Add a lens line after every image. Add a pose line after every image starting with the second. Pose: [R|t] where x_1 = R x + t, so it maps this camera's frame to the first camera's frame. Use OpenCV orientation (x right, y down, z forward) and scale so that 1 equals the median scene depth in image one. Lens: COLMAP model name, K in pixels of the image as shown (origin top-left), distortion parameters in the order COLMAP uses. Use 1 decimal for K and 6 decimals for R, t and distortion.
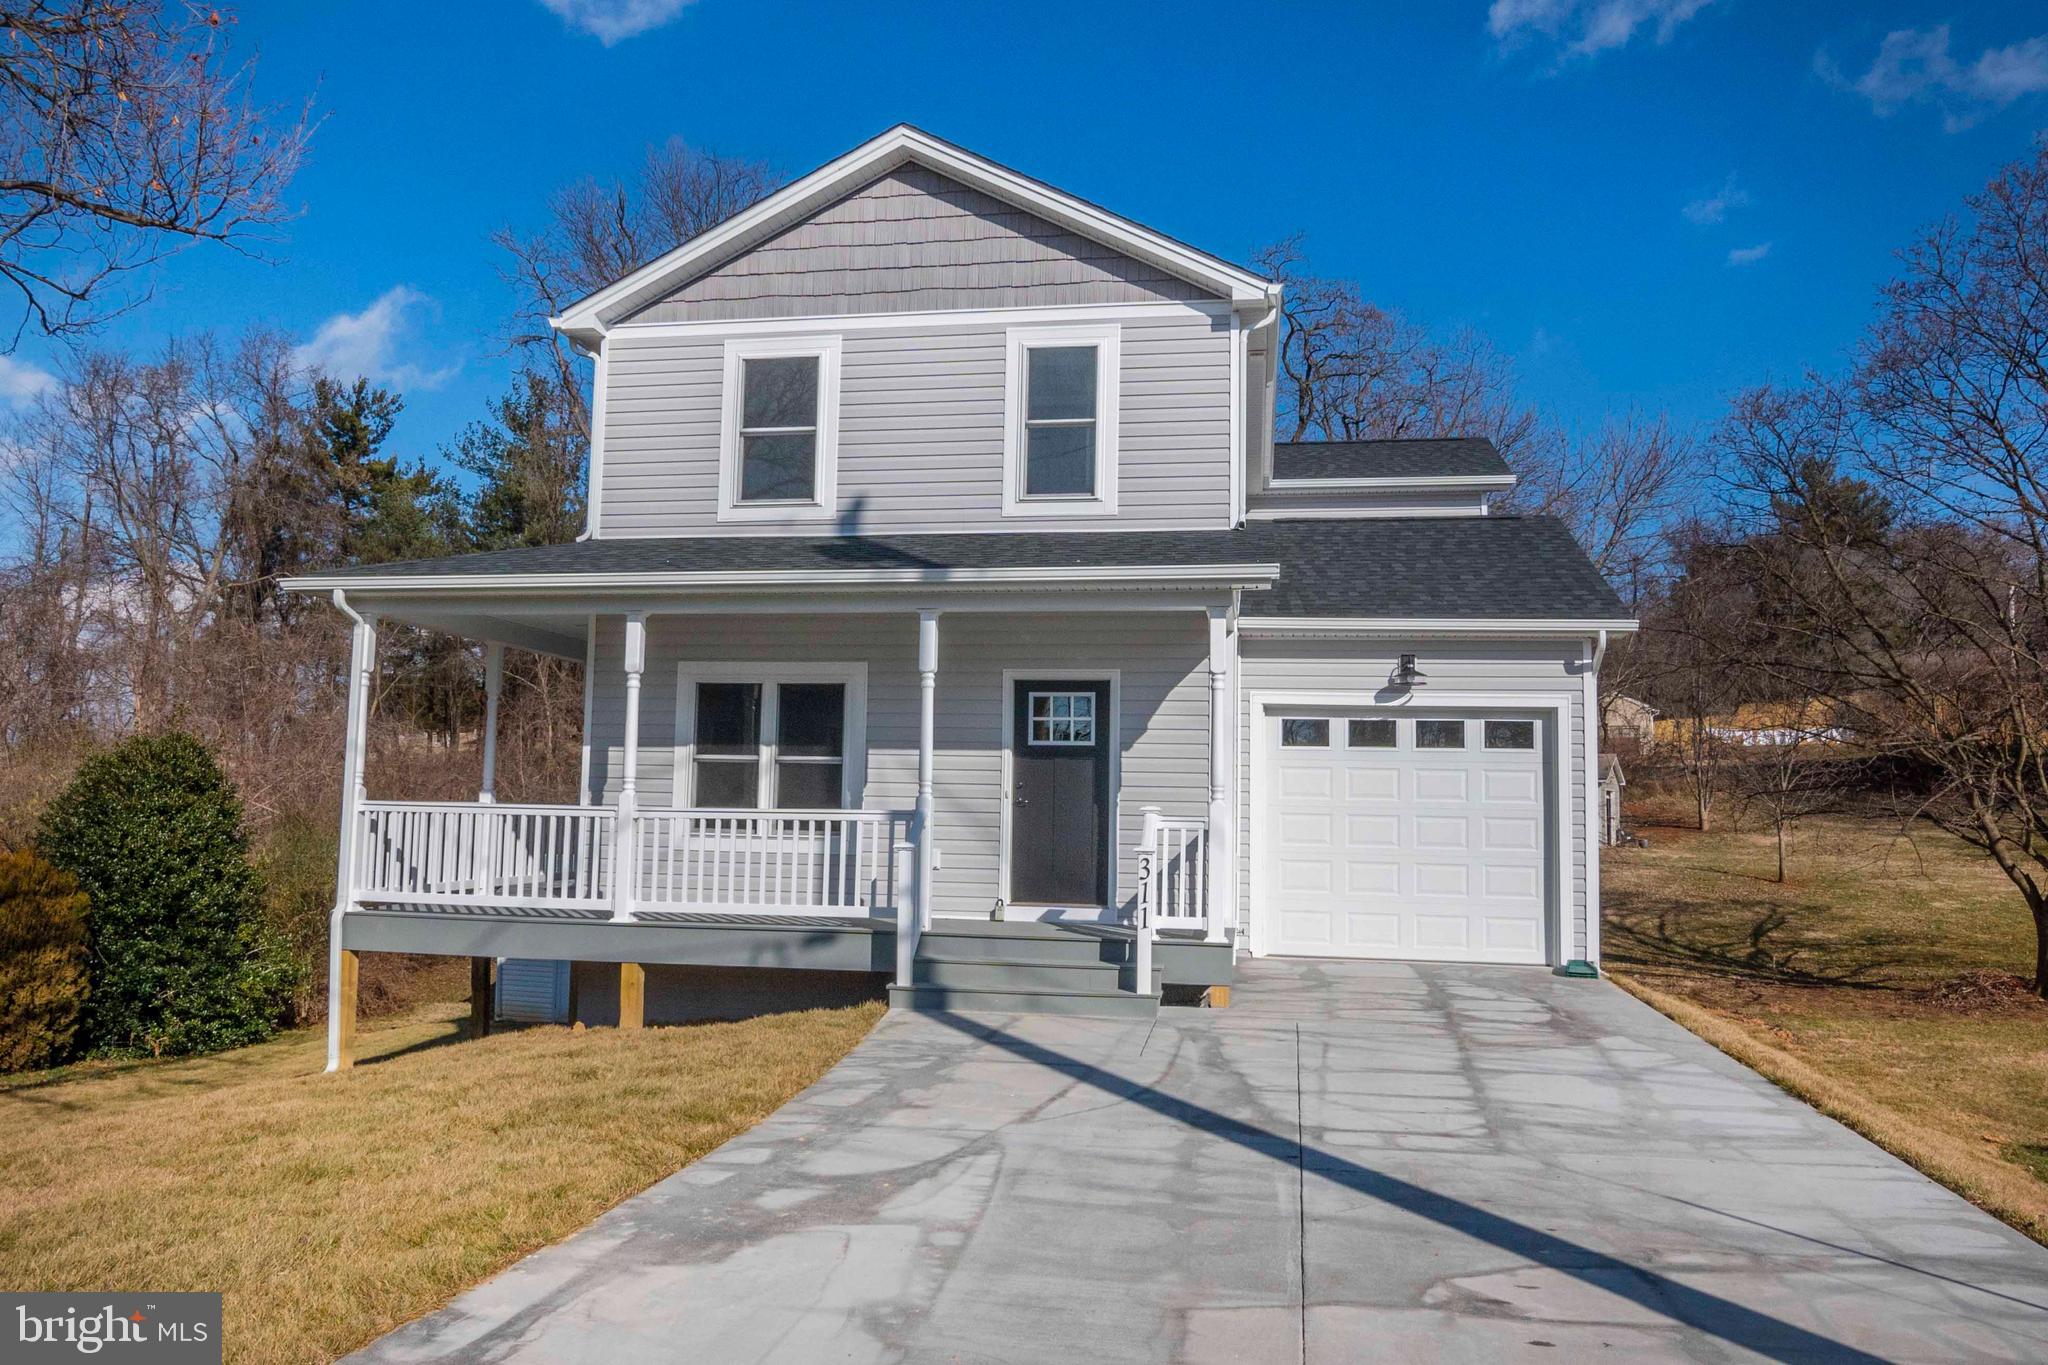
lens RADIAL K [[1411.9, 0, 1002.2], [0, 1411.9, 700.0], [0, 0, 1]] dist [-0.027069, 0.002121]
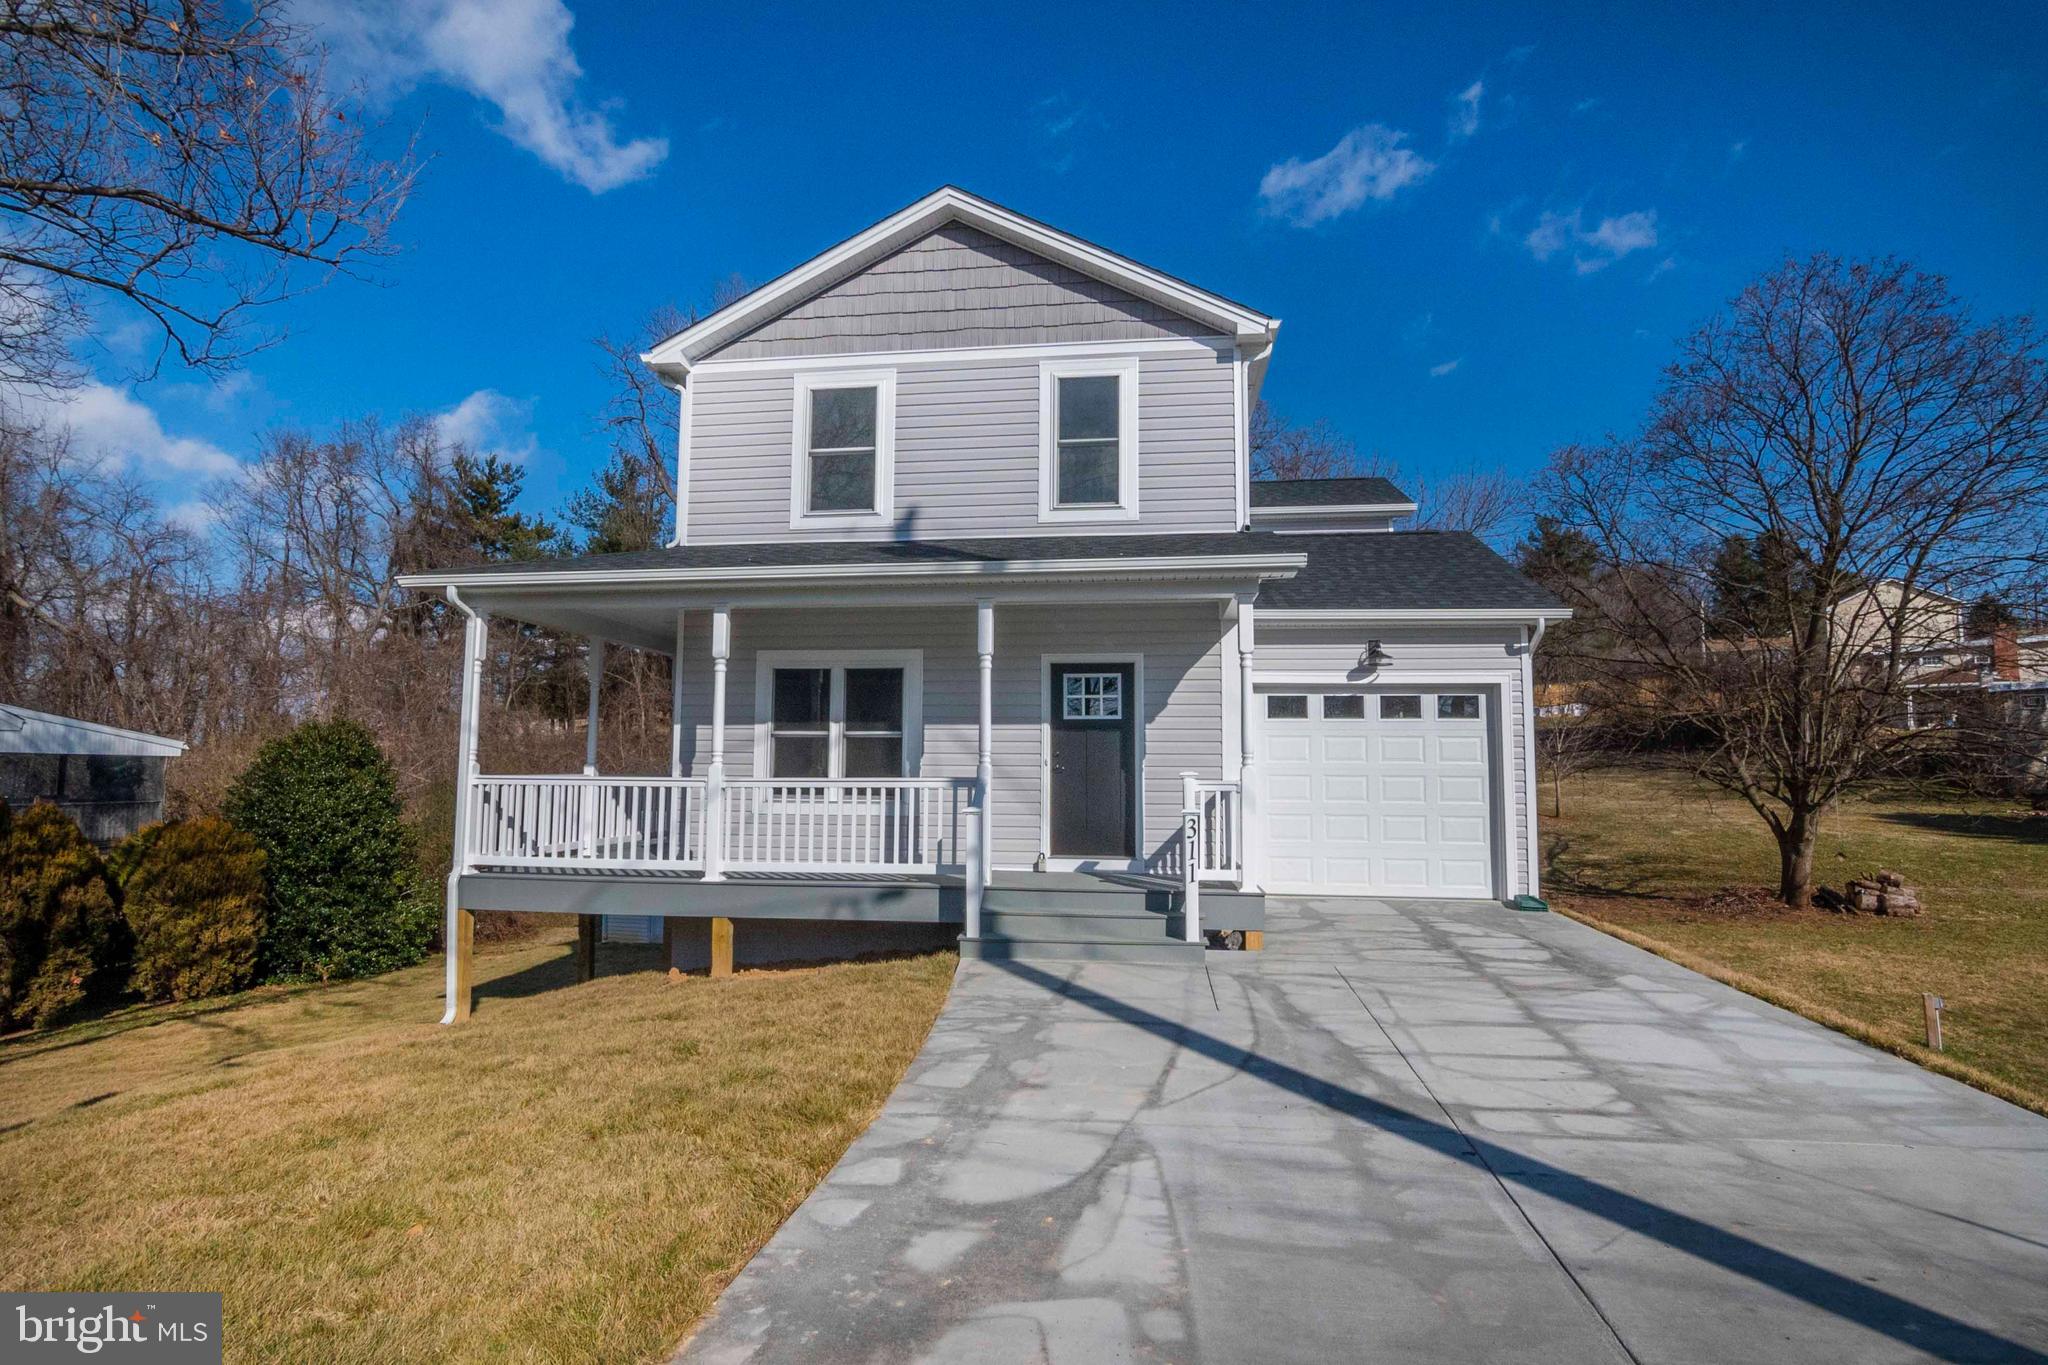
lens RADIAL K [[1009.5, 0, 1013.3], [0, 1009.5, 692.9], [0, 0, 1]] dist [-0.019443, 0.001872]
pose [[0.999045, -0.009923, 0.042558, -0.056323], [0.009879, 0.999950, 0.001260, 0.008389], [-0.042568, -0.000838, 0.999093, 0.168488]]
